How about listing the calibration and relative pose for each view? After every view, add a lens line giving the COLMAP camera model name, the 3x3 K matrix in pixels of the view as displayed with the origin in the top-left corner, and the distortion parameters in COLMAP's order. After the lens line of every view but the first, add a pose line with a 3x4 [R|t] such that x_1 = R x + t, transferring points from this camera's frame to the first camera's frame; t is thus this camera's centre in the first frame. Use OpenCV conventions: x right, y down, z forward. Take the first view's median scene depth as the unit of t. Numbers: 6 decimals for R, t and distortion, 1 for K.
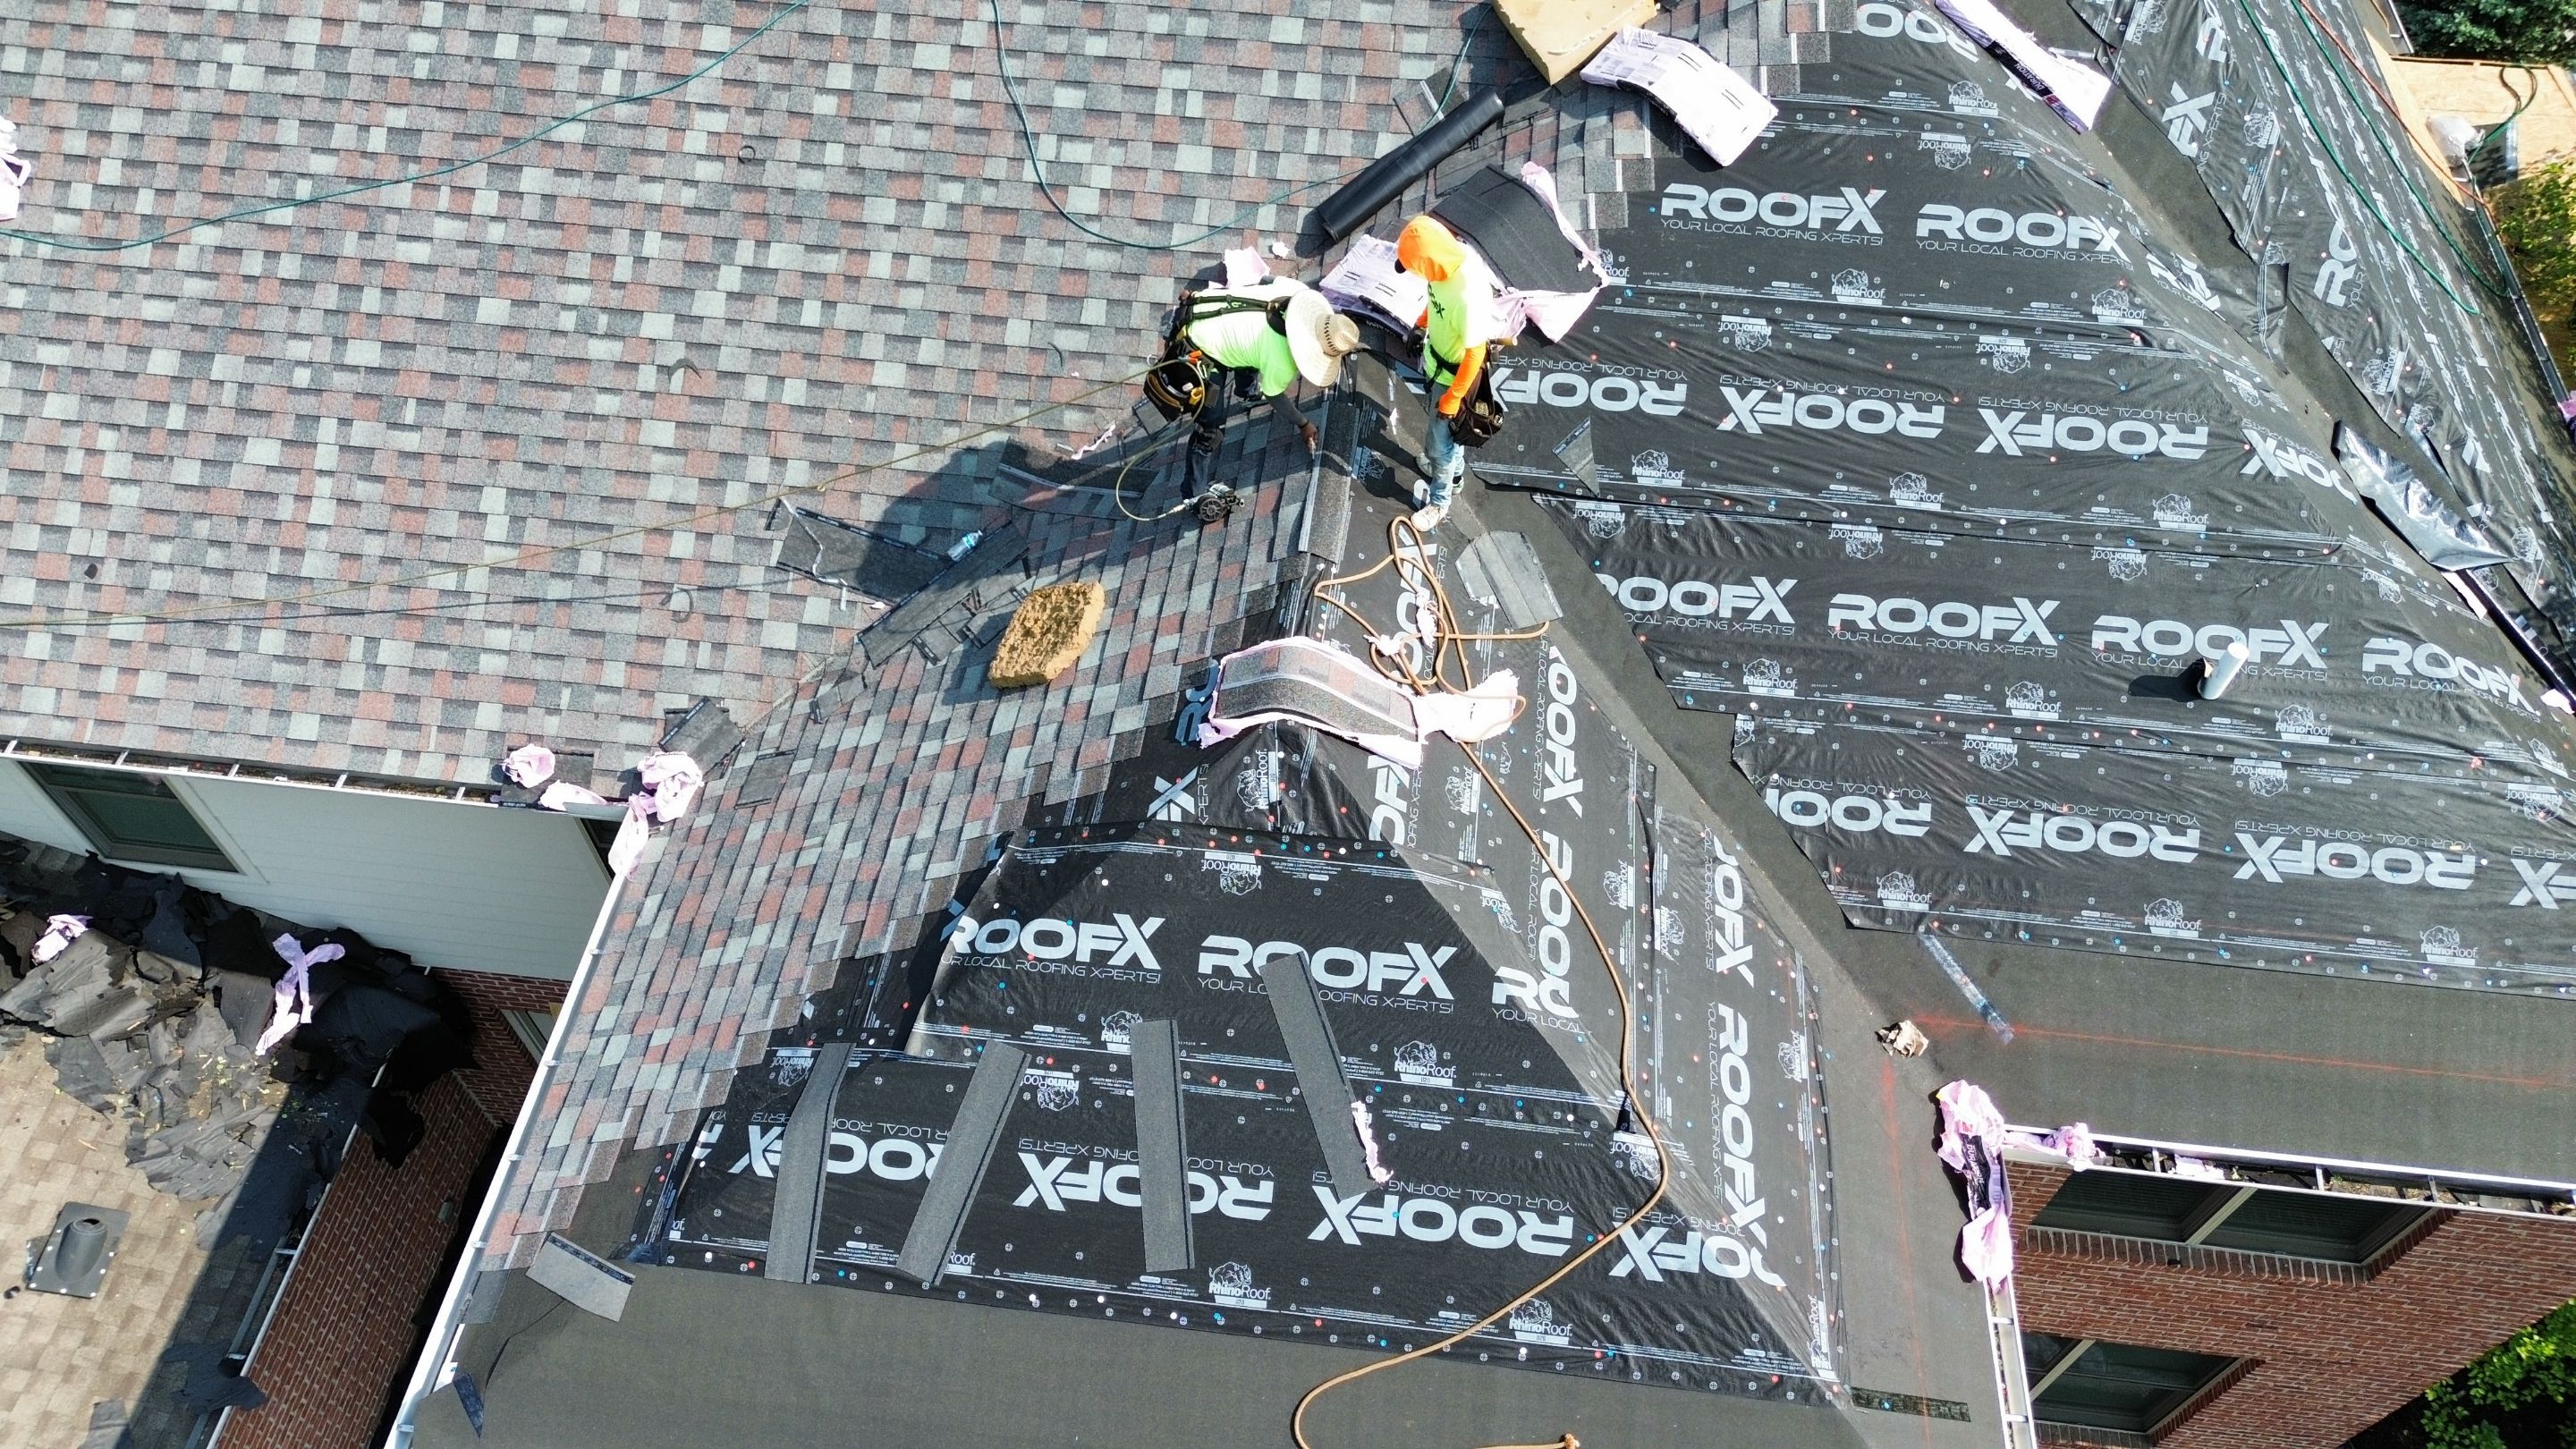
lens RADIAL K [[1825.4, 0, 1285.9], [0, 1825.4, 728.7], [0, 0, 1]] dist [0.073044, -0.068198]
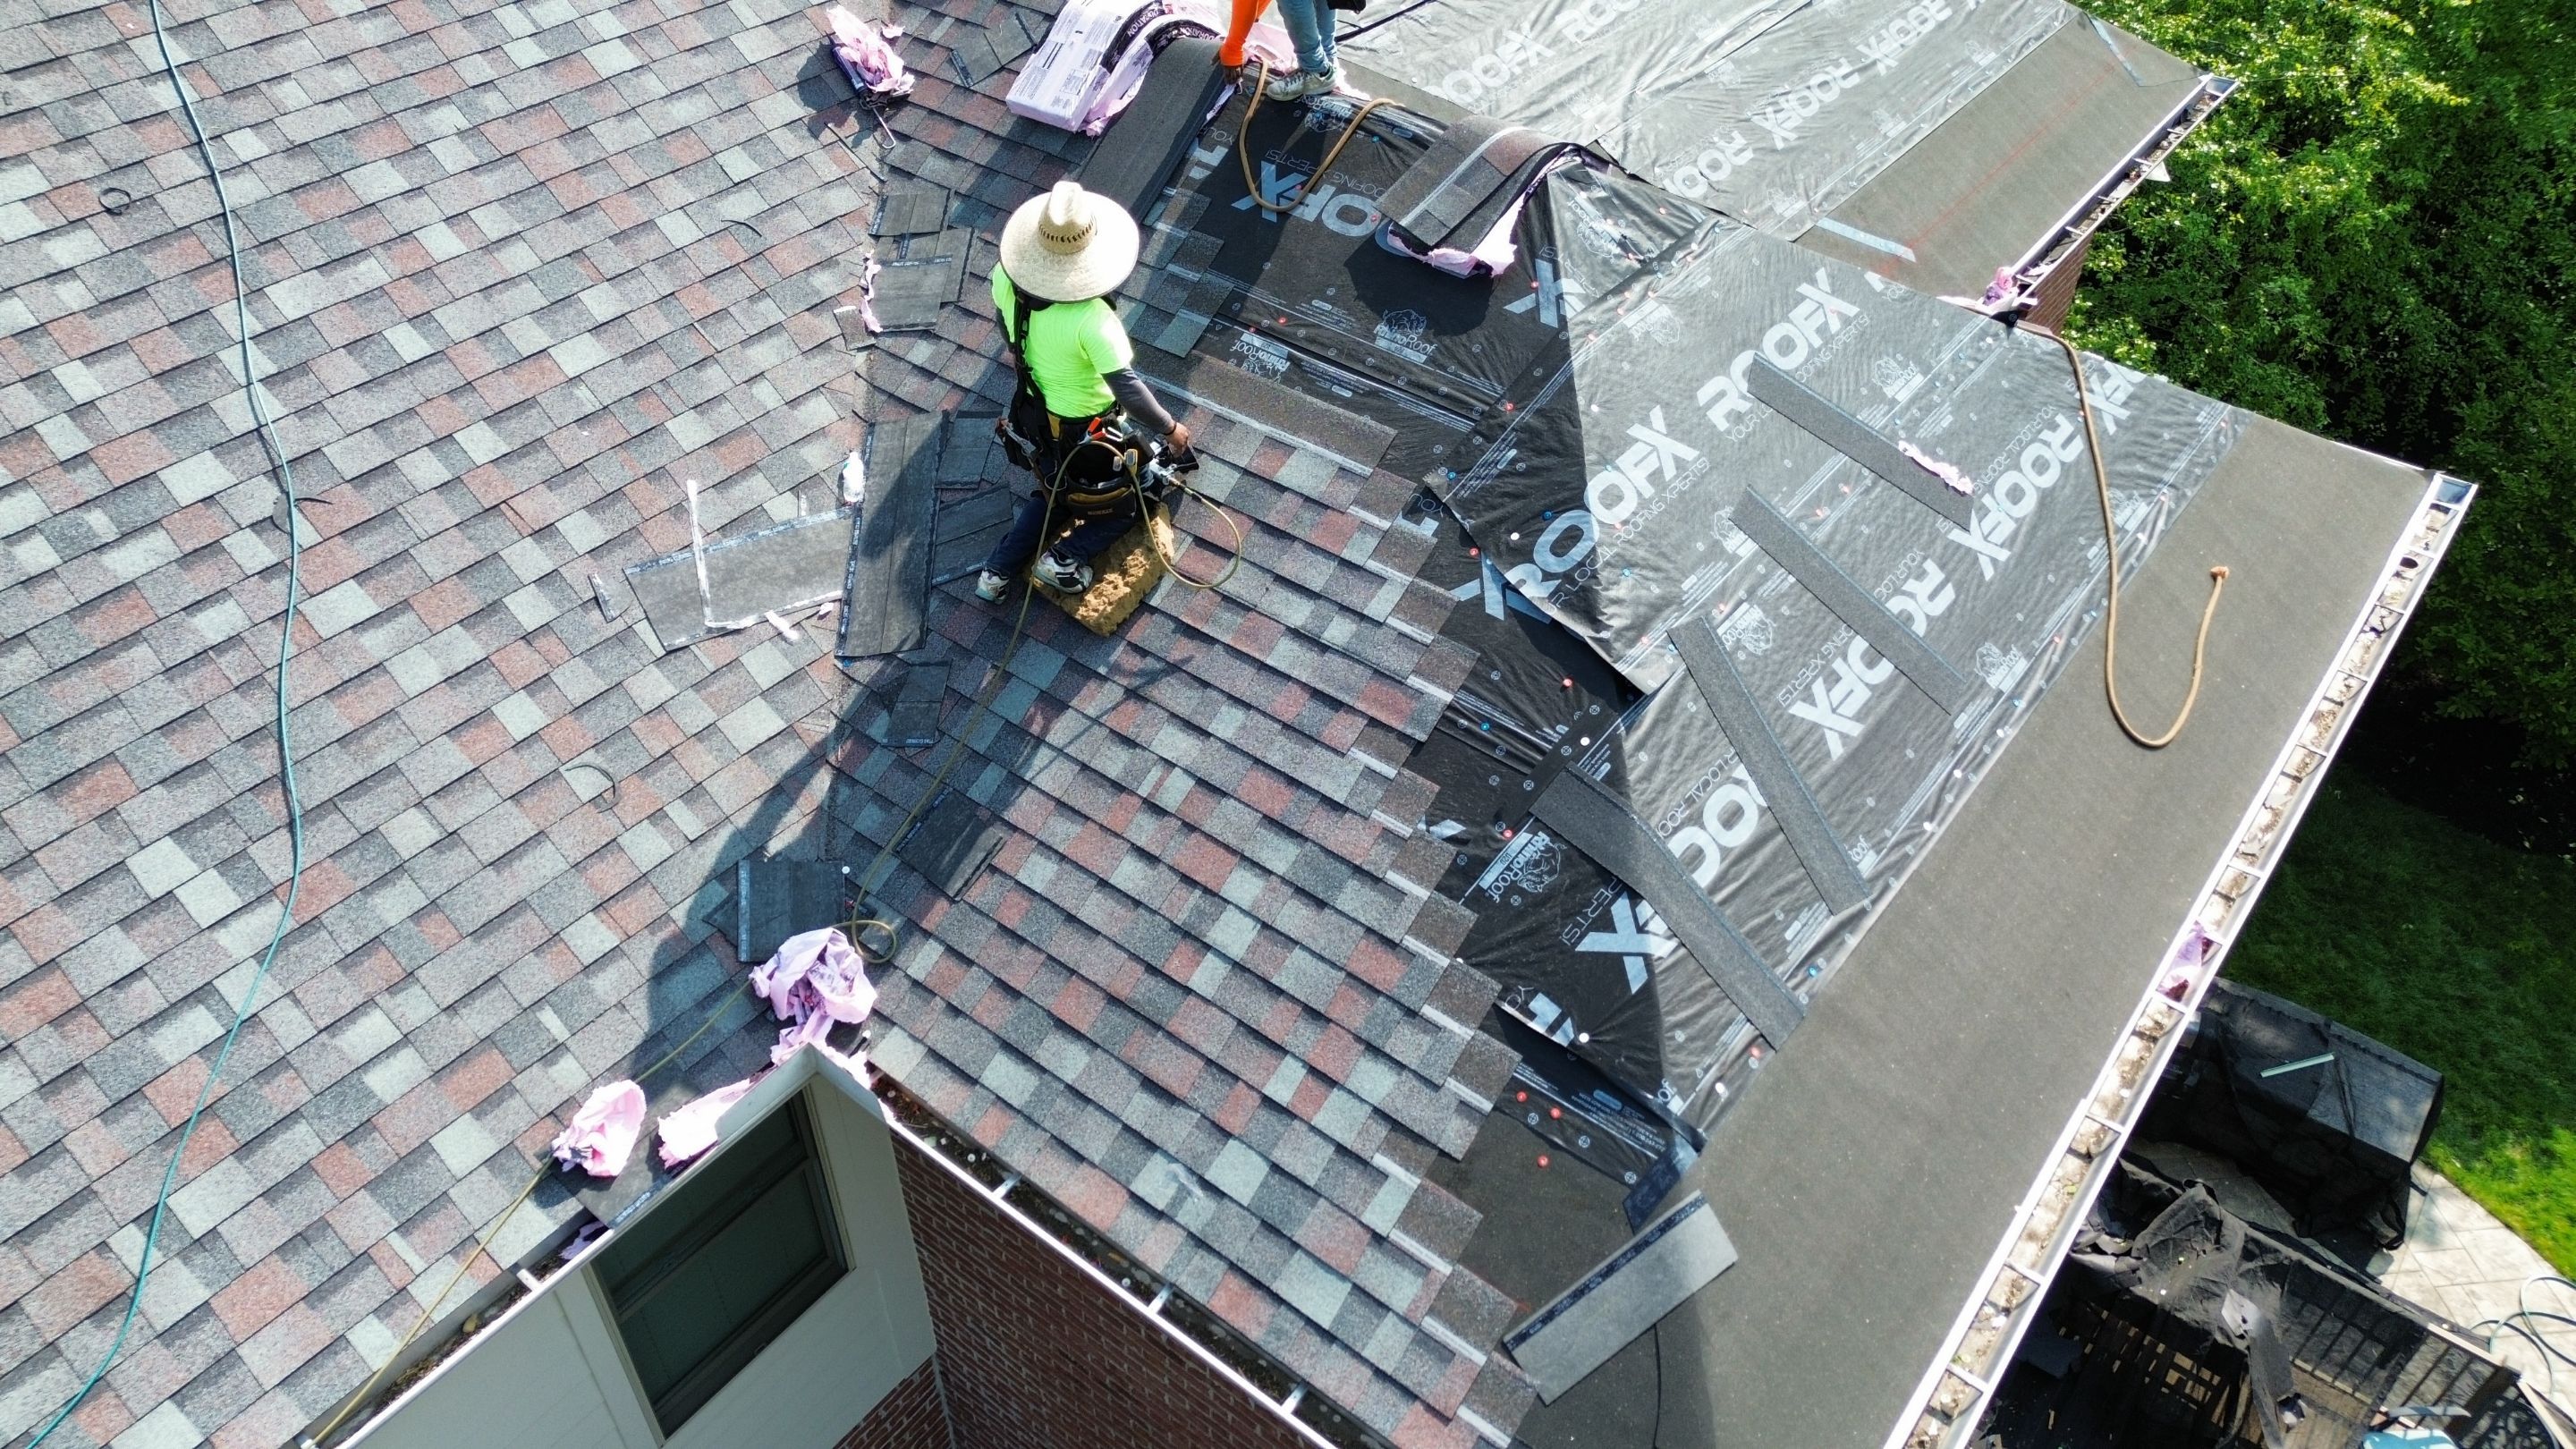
lens RADIAL K [[1825.4, 0, 1294.8], [0, 1825.4, 719.5], [0, 0, 1]] dist [0.073044, -0.068198]
pose [[0.520117, -0.561824, 0.643298, -0.585949], [0.678123, 0.729554, 0.088883, 0.019403], [-0.519257, 0.390005, 0.760439, 0.410788]]
